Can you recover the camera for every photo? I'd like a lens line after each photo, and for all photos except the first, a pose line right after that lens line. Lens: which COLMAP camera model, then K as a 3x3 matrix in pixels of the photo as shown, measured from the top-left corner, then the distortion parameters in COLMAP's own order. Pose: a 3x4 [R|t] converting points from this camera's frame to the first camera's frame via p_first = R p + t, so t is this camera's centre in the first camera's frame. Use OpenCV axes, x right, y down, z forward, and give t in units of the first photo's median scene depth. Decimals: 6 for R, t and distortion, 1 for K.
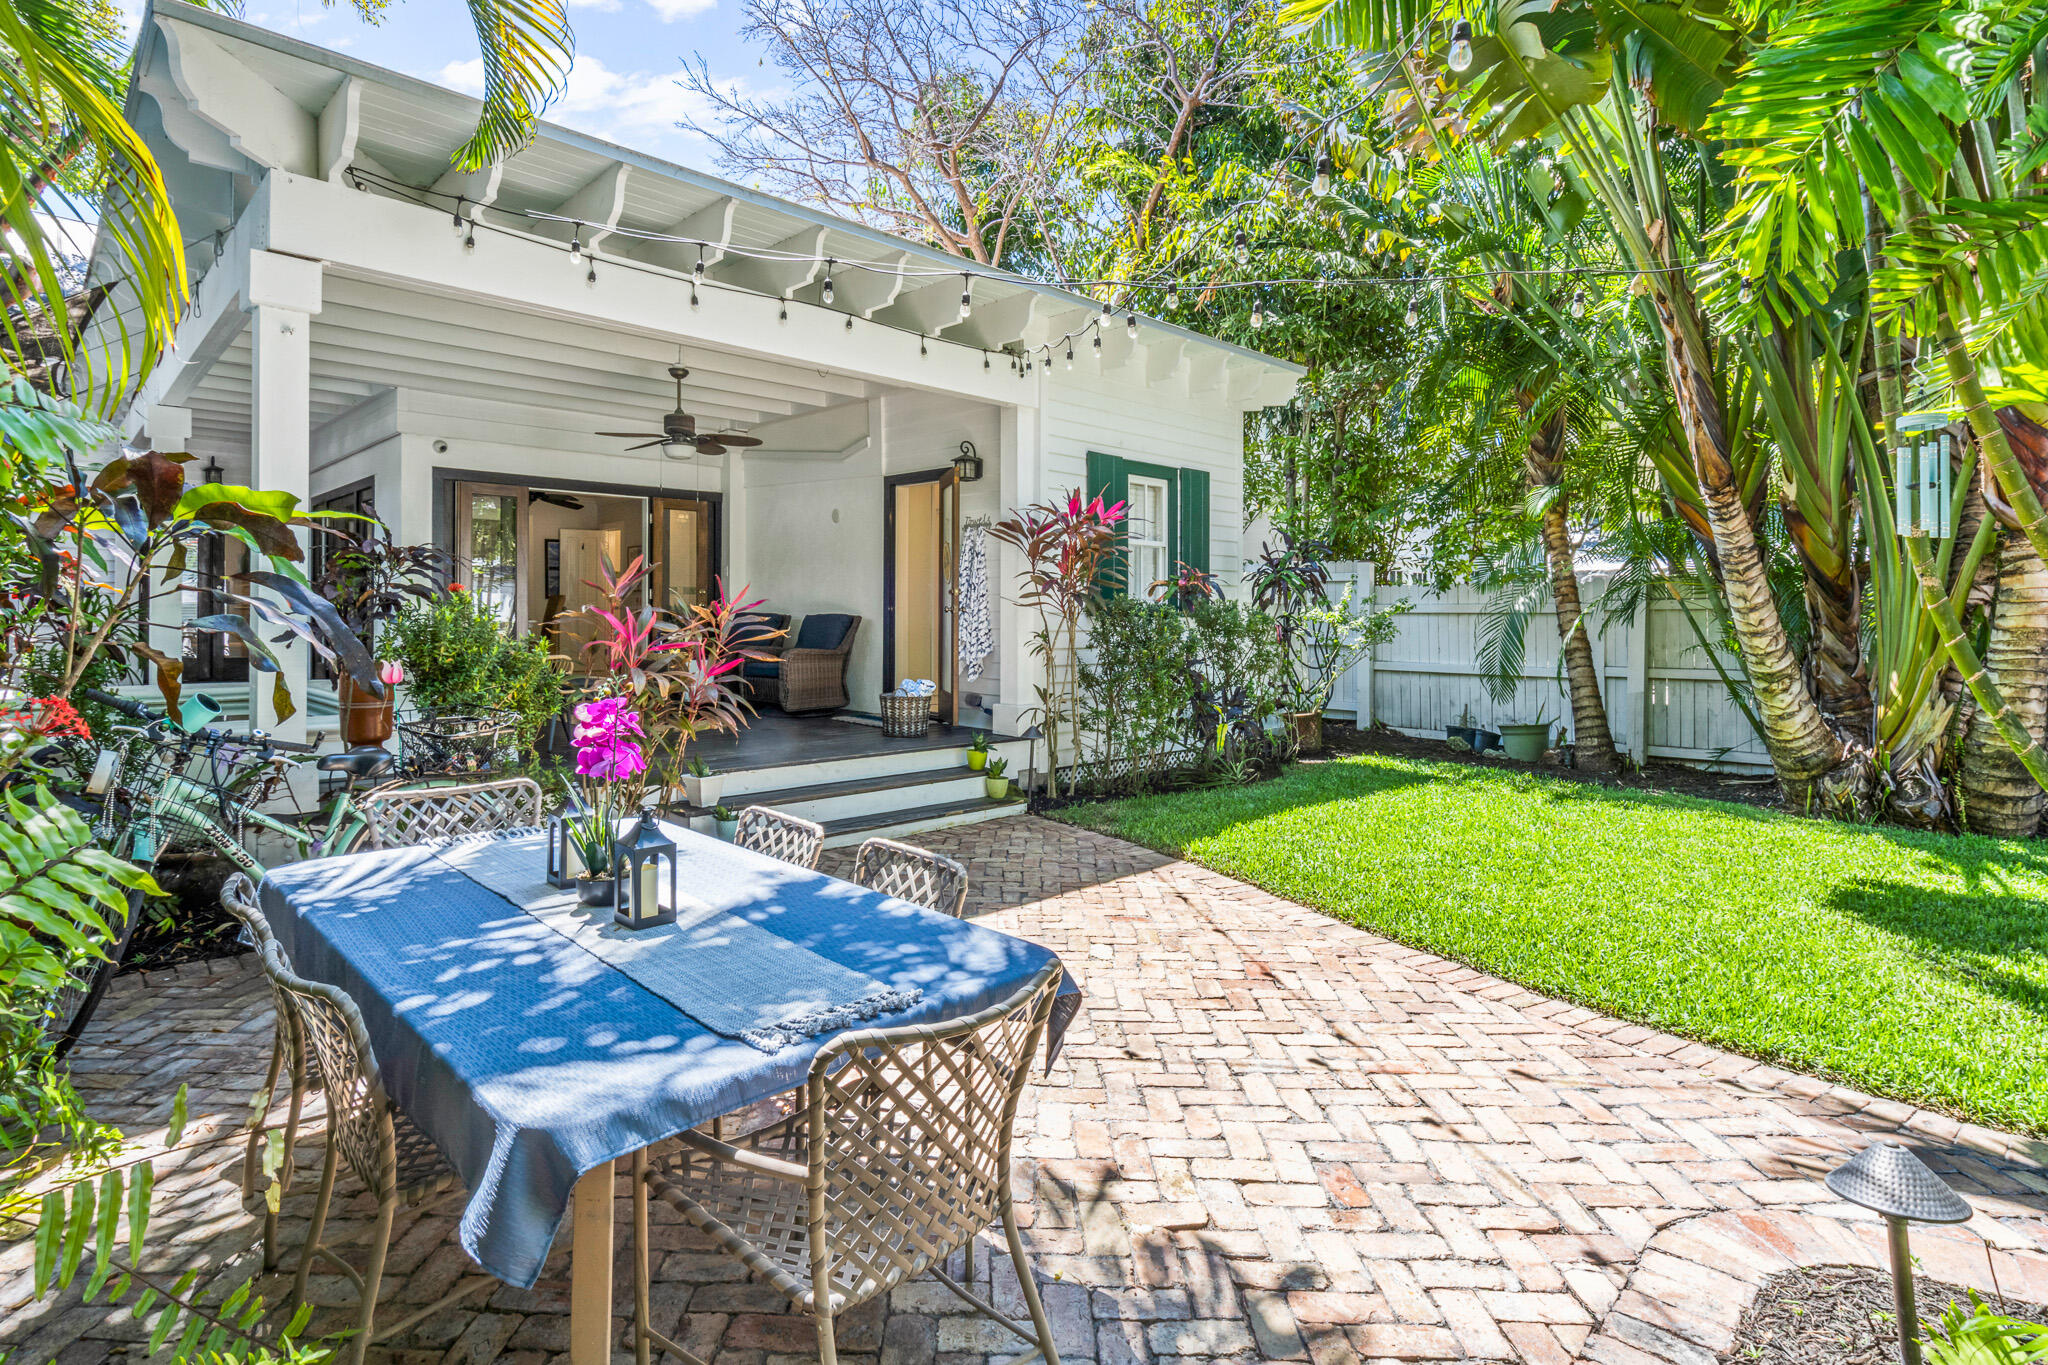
lens RADIAL K [[994.2, 0, 992.6], [0, 994.2, 619.3], [0, 0, 1]] dist [-0.001678, -0.000188]
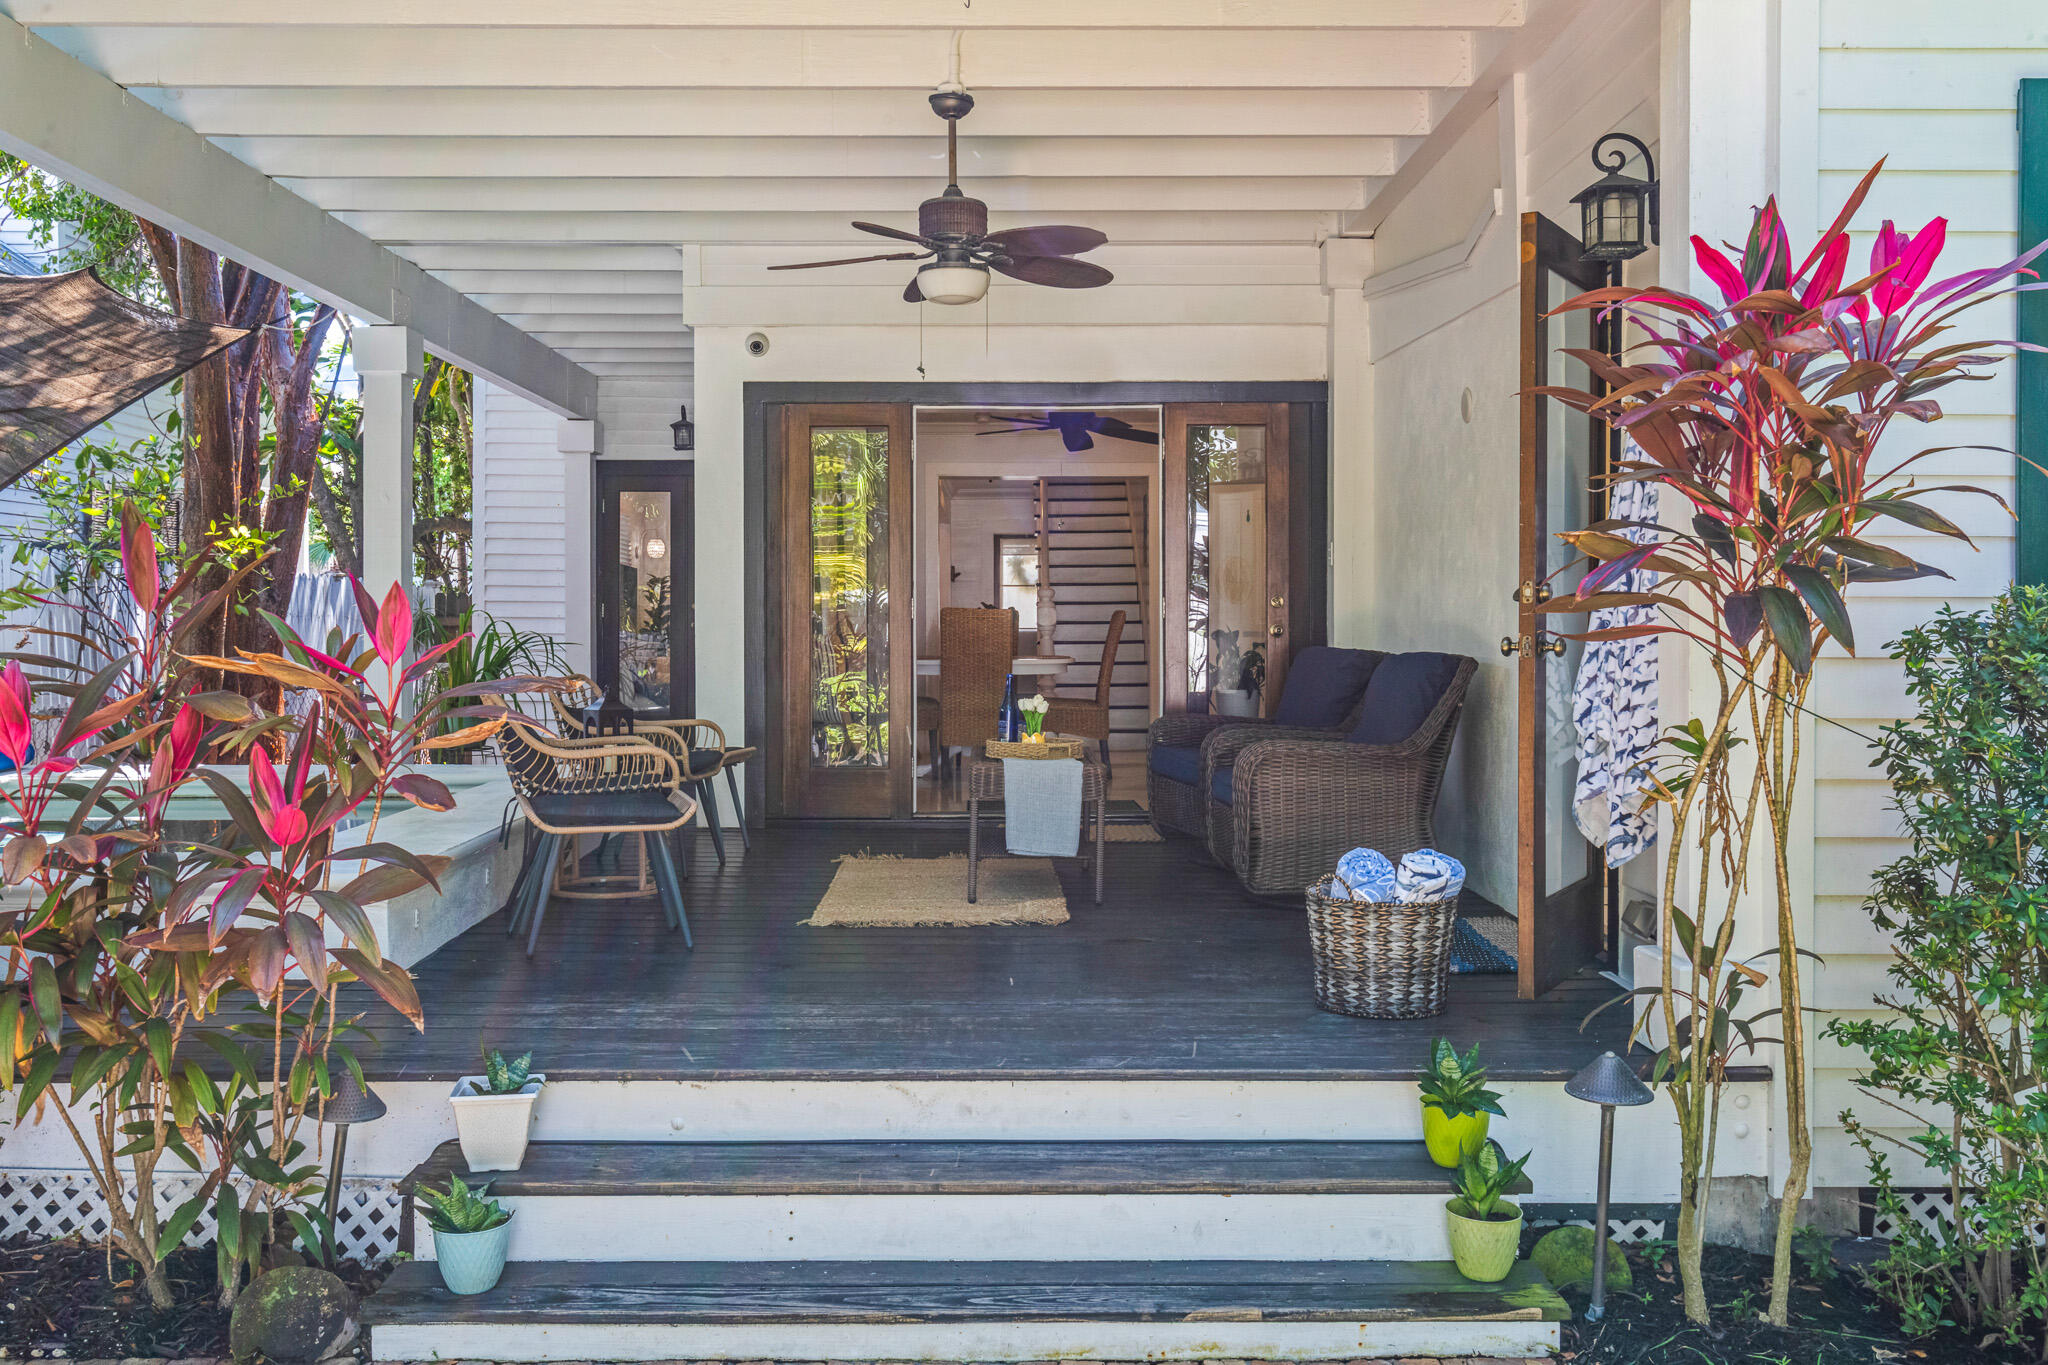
lens RADIAL K [[1728.9, 0, 1021.8], [0, 1728.9, 646.7], [0, 0, 1]] dist [0.006781, 0.005649]
pose [[0.745640, -0.000251, -0.666349, 0.215808], [0.002966, 0.999991, 0.002942, -0.011366], [0.666342, -0.004170, 0.745634, 0.450061]]
